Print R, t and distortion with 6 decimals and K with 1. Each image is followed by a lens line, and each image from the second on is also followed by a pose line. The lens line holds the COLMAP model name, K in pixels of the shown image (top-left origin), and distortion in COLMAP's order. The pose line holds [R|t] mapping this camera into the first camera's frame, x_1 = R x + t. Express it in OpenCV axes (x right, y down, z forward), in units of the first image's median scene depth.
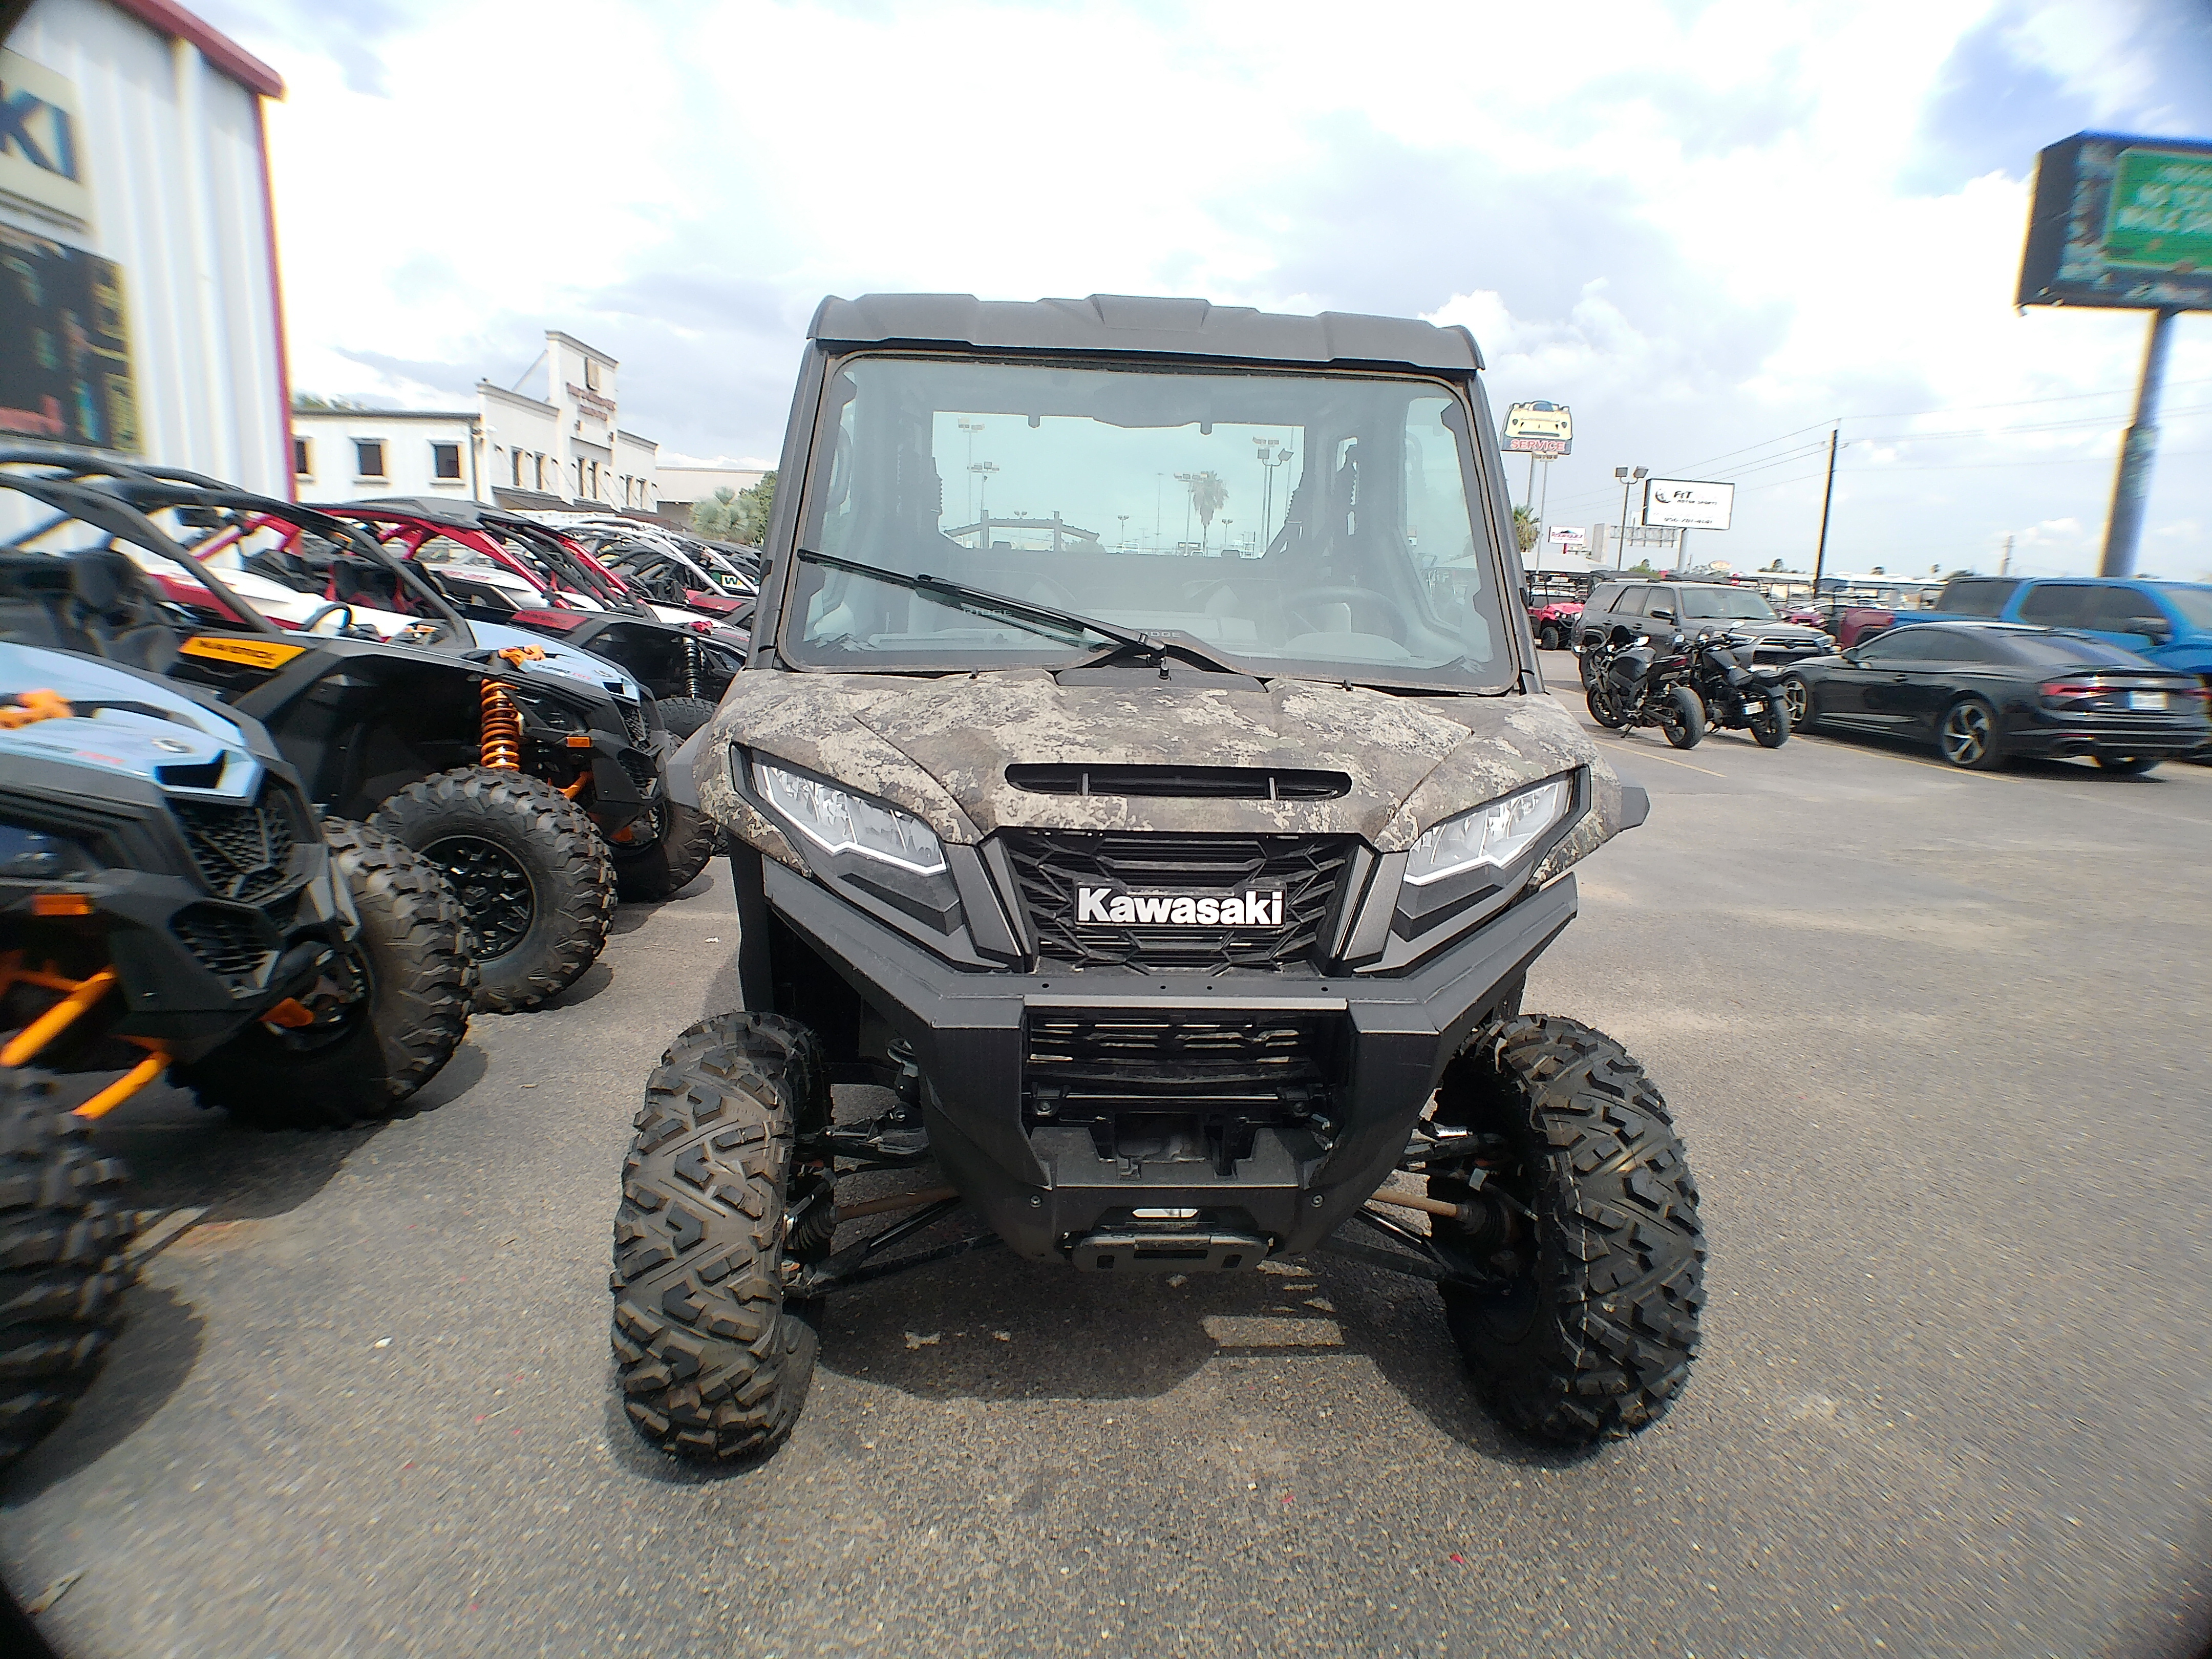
lens RADIAL K [[1183.7, 0, 1112.1], [0, 1183.7, 860.8], [0, 0, 1]] dist [-0.019154, 0.000728]
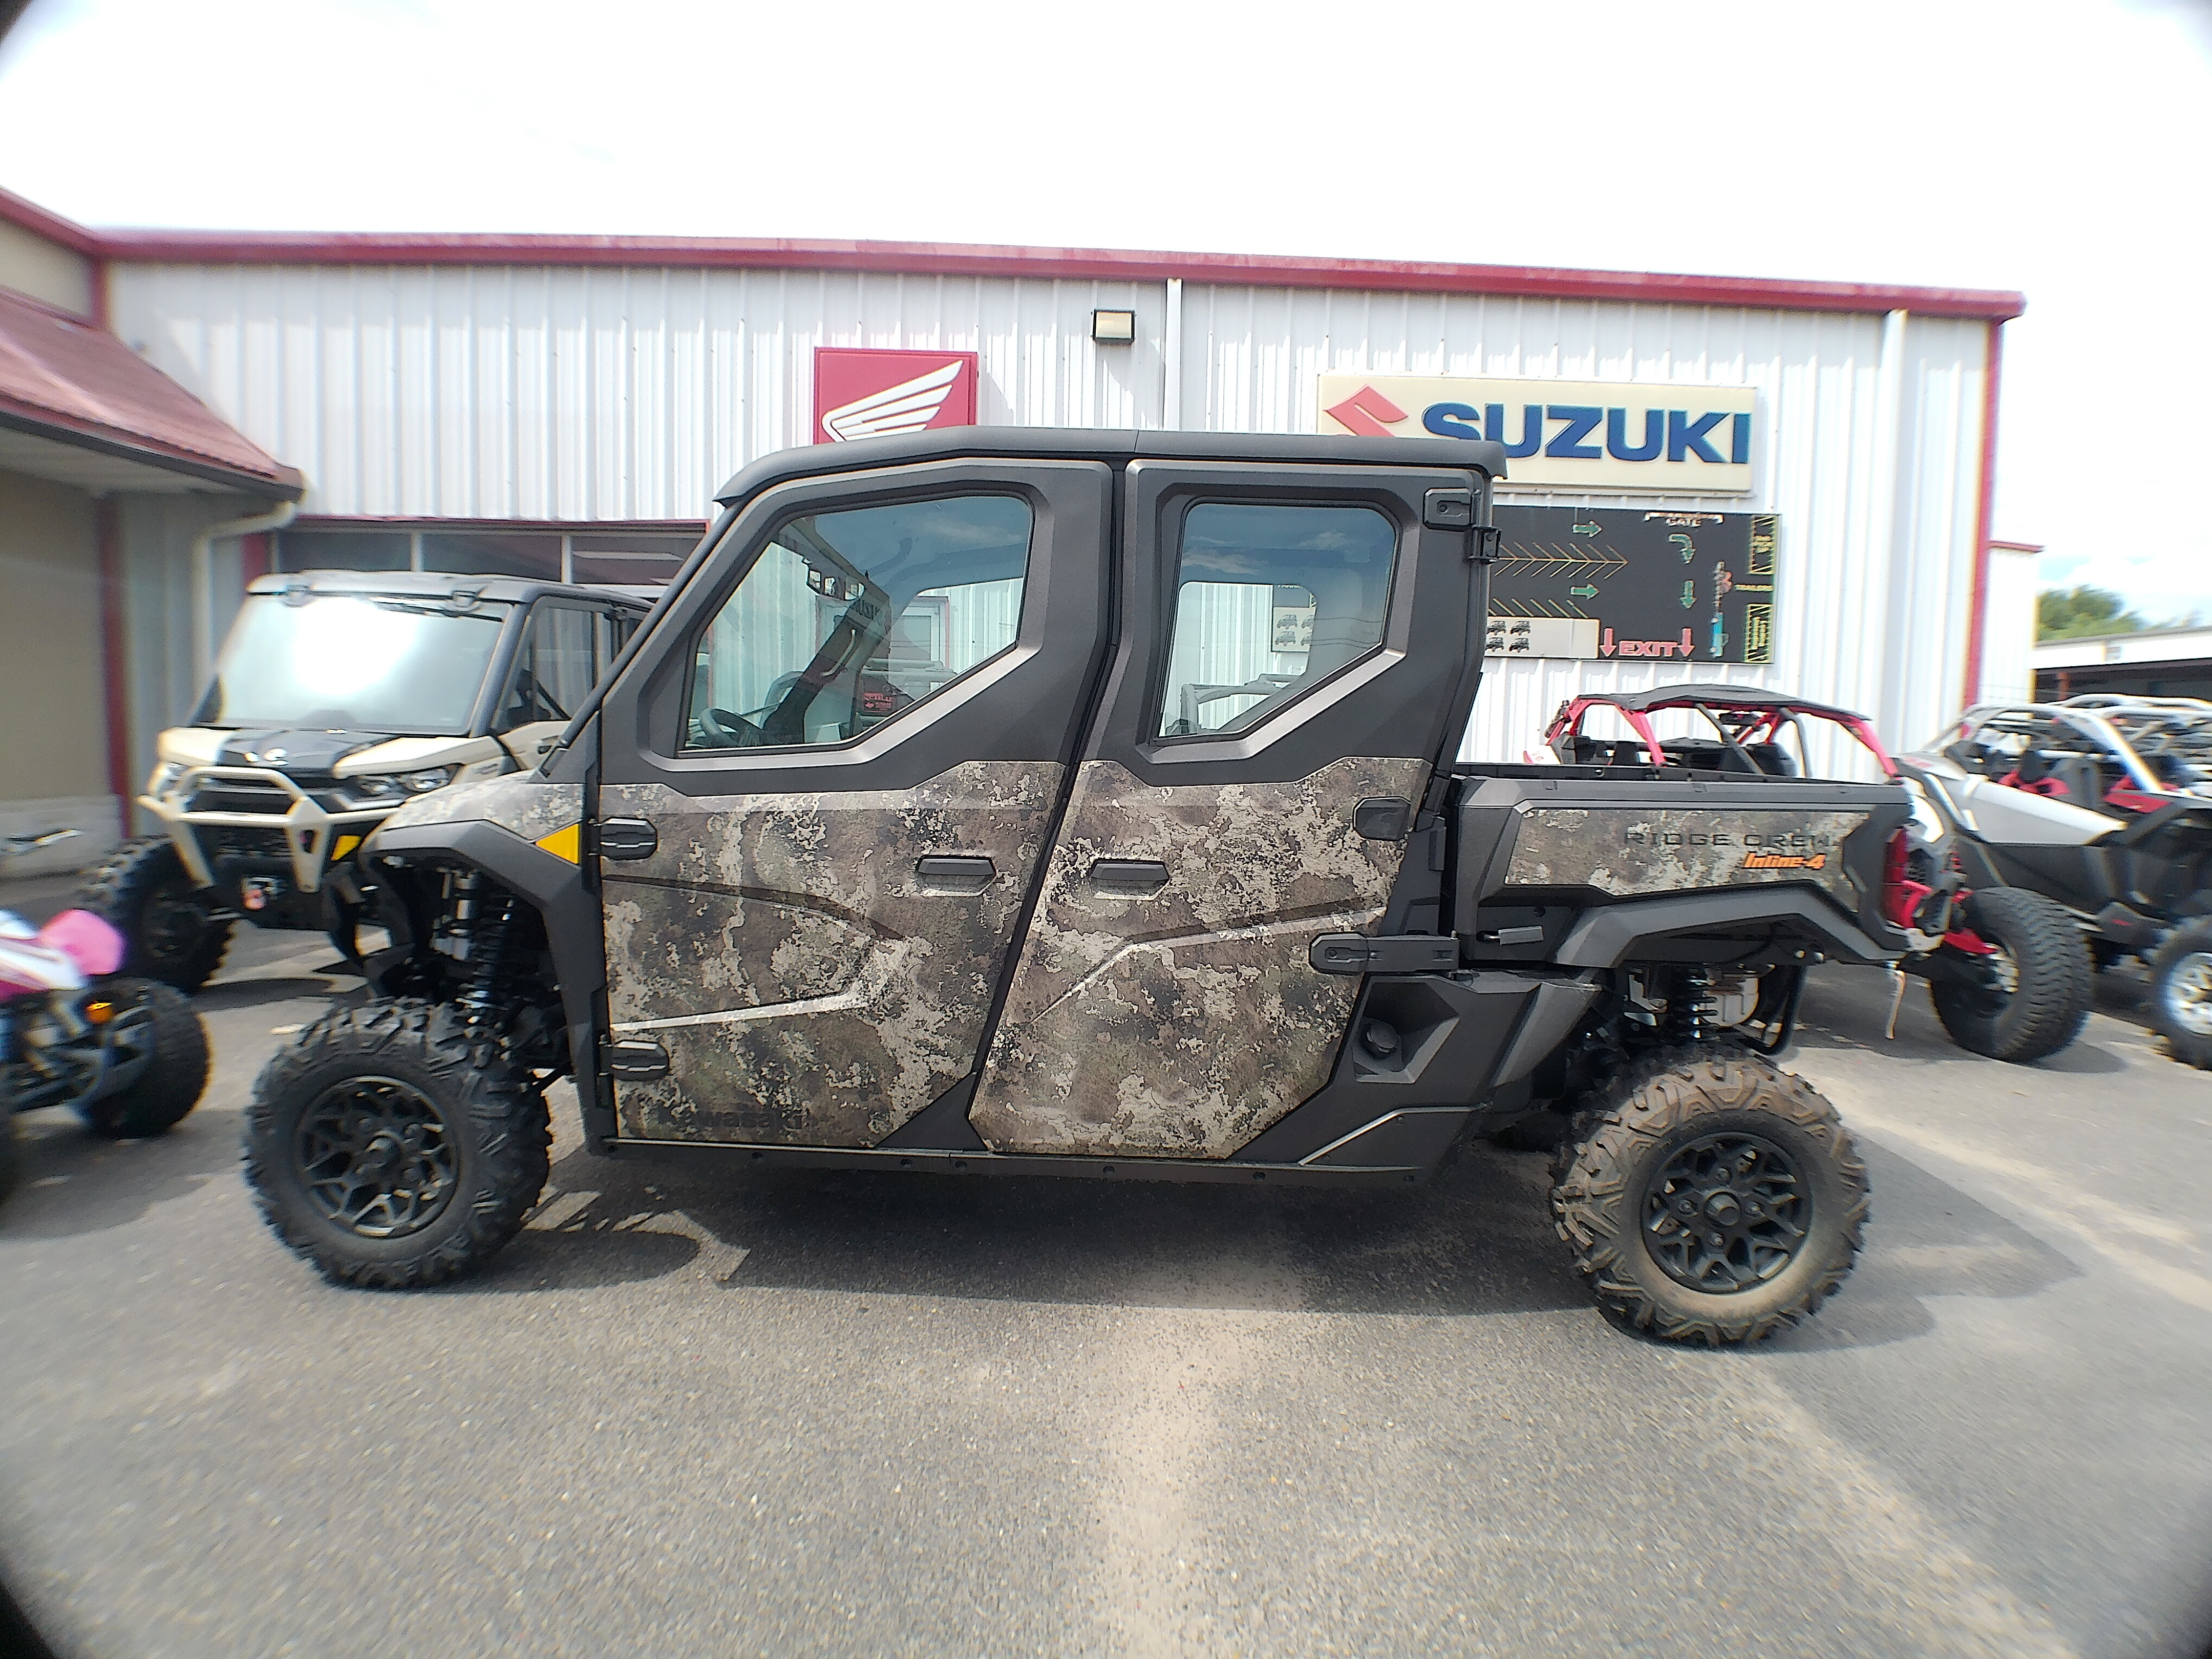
lens RADIAL K [[1214.5, 0, 1148.2], [0, 1214.5, 828.9], [0, 0, 1]] dist [-0.030978, 0.000144]
pose [[-0.078604, 0.047582, -0.995770, 0.123288], [-0.260570, 0.963156, 0.066593, -0.026896], [0.962250, 0.264702, -0.063309, 0.134593]]
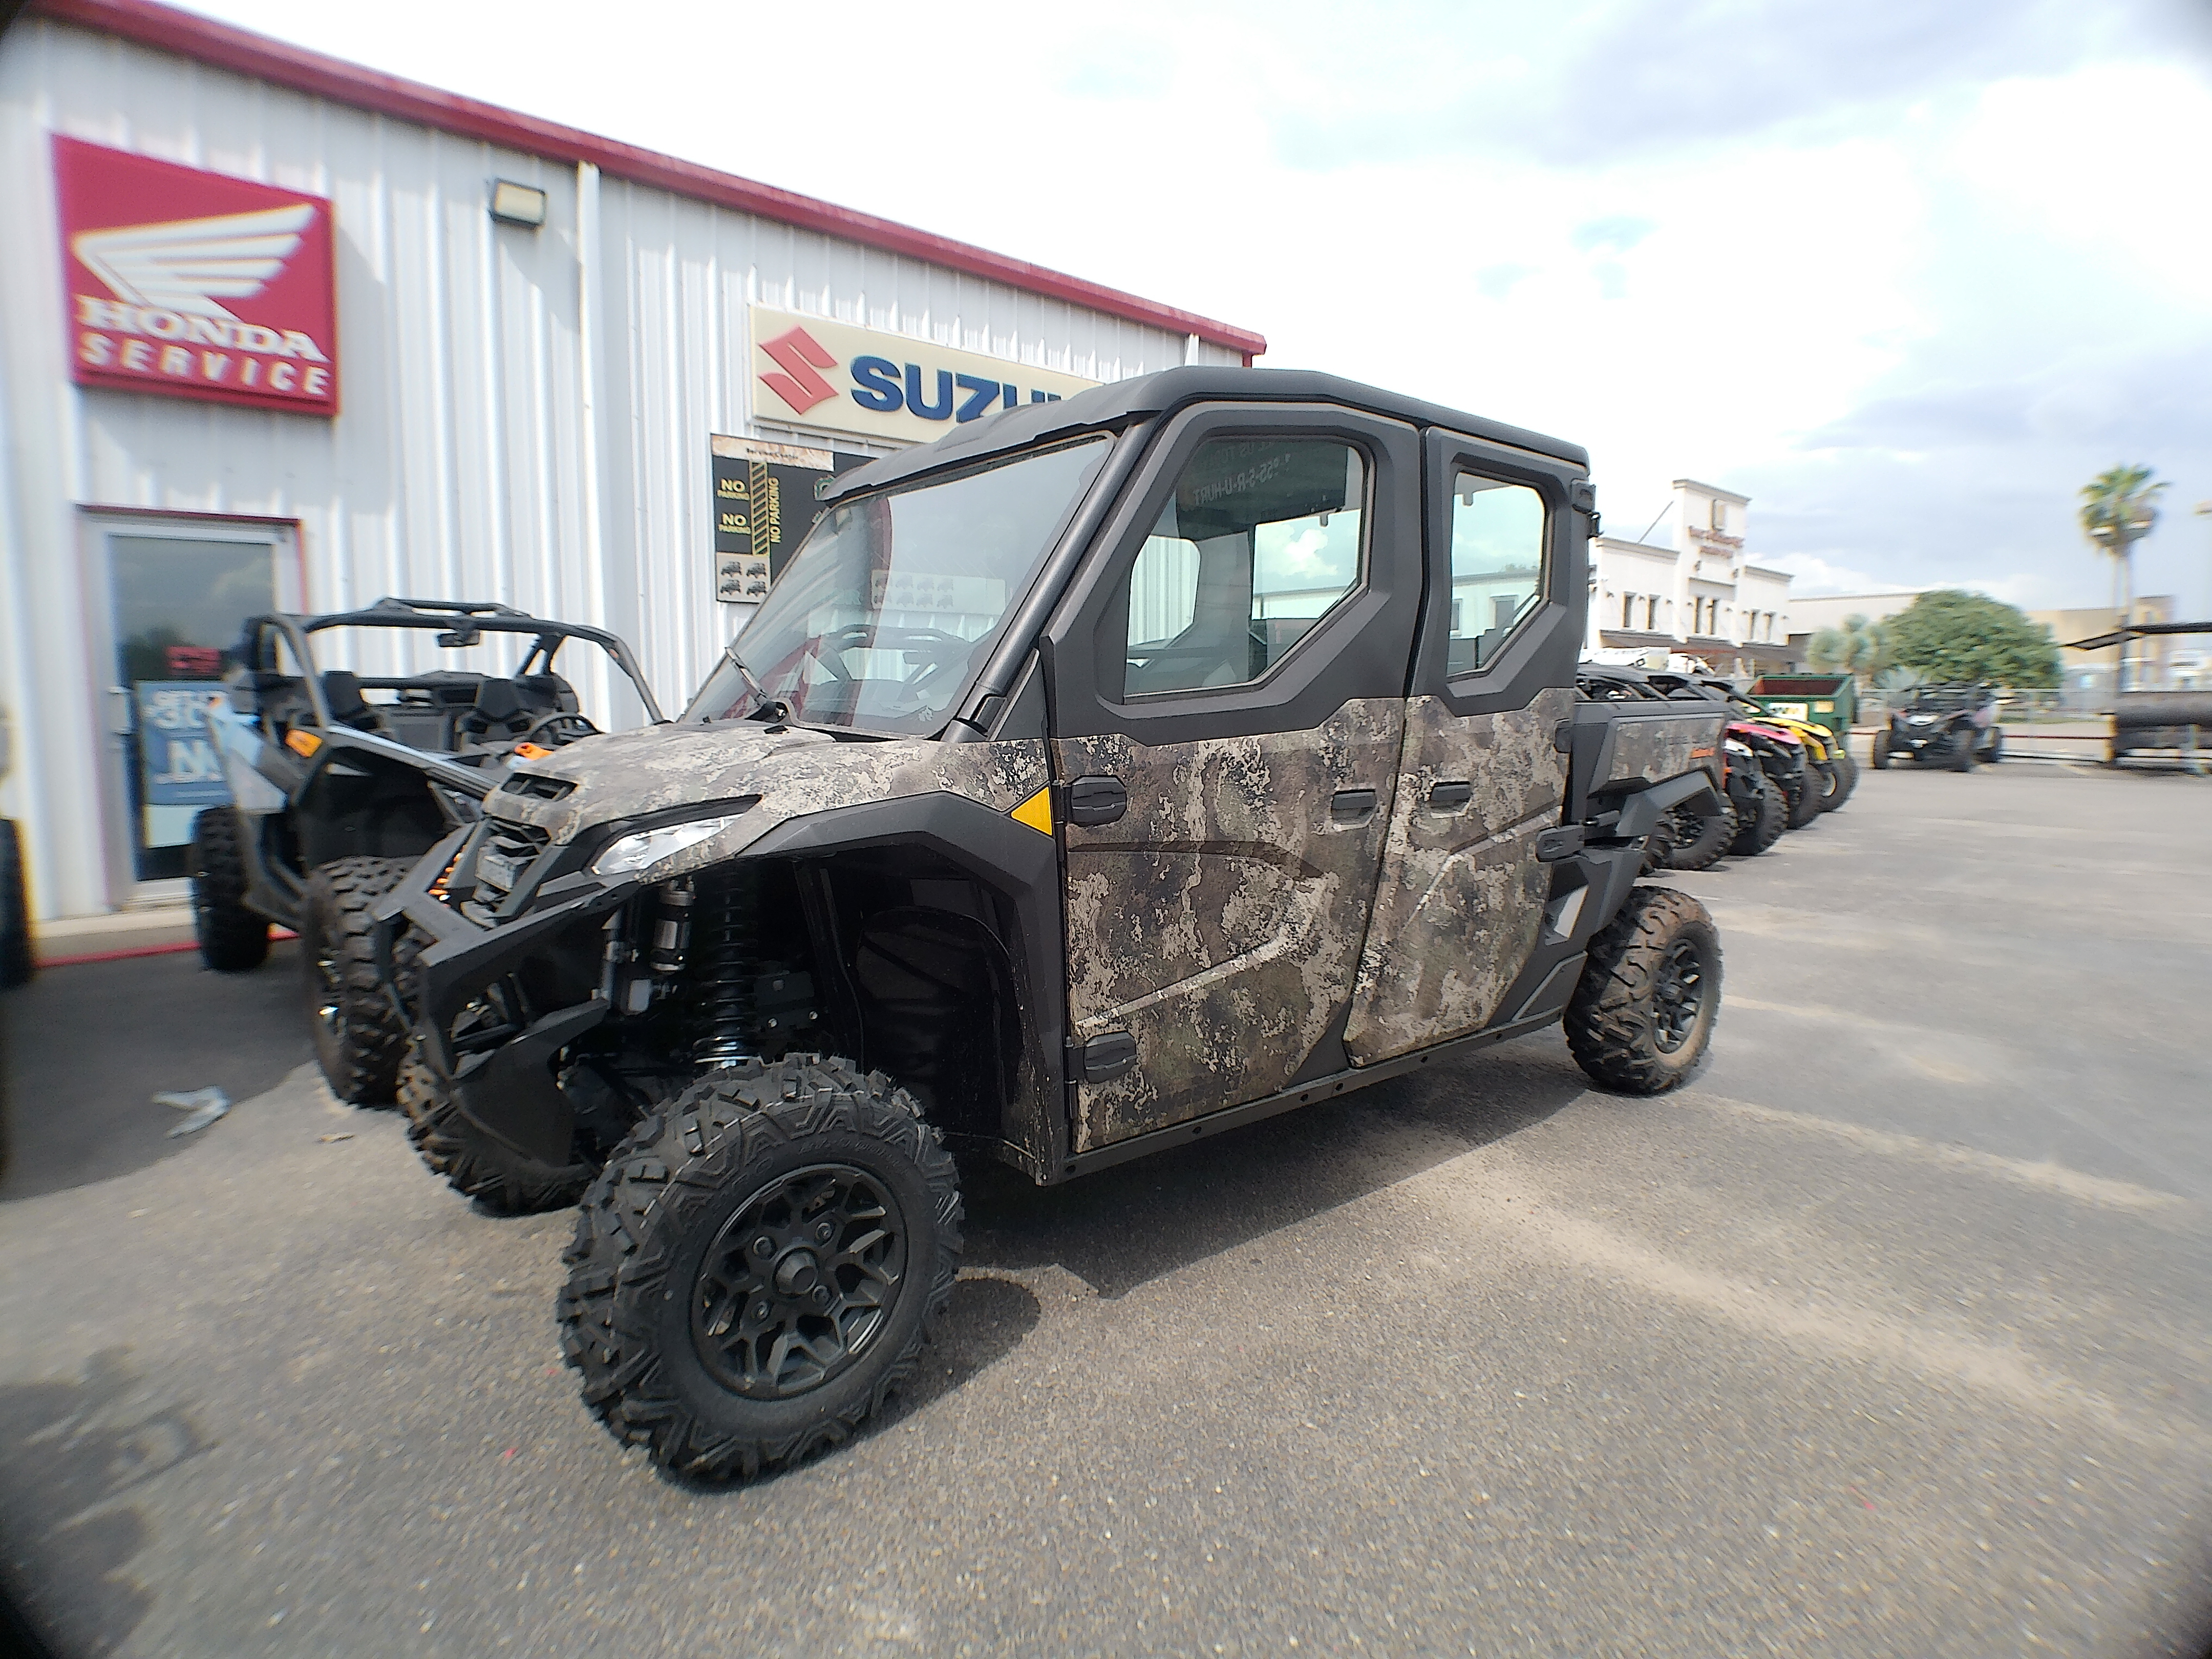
lens RADIAL K [[1214.5, 0, 1148.2], [0, 1214.5, 828.9], [0, 0, 1]] dist [-0.030978, 0.000144]
pose [[0.608027, 0.051866, -0.792220, 0.098337], [-0.166401, 0.984025, -0.063290, -0.002389], [0.776282, 0.170308, 0.606945, 0.041871]]
